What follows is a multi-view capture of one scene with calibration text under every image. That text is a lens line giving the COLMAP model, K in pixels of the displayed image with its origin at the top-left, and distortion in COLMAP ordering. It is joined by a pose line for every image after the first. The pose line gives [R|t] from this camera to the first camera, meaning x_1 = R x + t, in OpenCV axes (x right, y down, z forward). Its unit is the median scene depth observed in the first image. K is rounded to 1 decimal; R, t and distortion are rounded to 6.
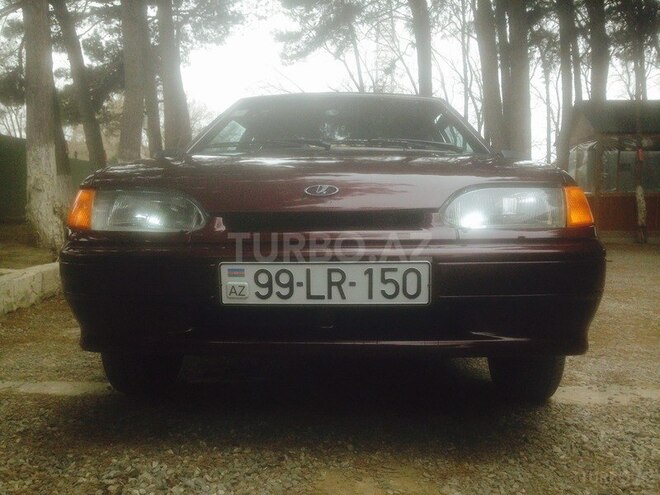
lens RADIAL K [[621.6, 0, 330.9], [0, 621.6, 265.1], [0, 0, 1]] dist [0.162265, -0.272211]
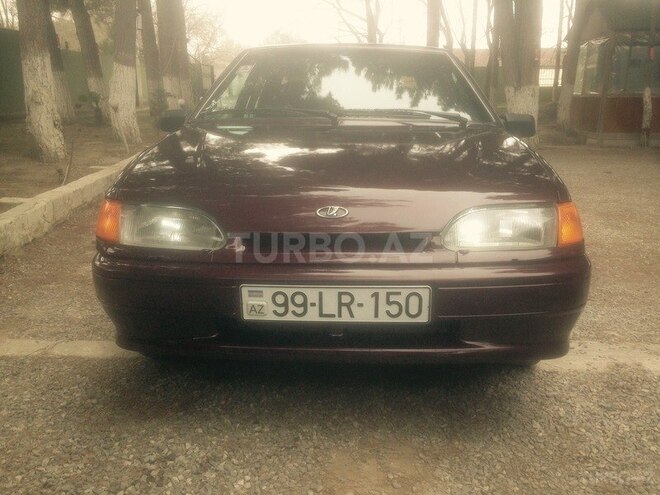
lens RADIAL K [[621.6, 0, 330.9], [0, 621.6, 265.1], [0, 0, 1]] dist [0.162265, -0.272211]
pose [[0.999997, 0.001812, 0.001658, -0.018657], [-0.002098, 0.981168, 0.193143, -0.236727], [-0.001277, -0.193146, 0.981169, -0.071945]]
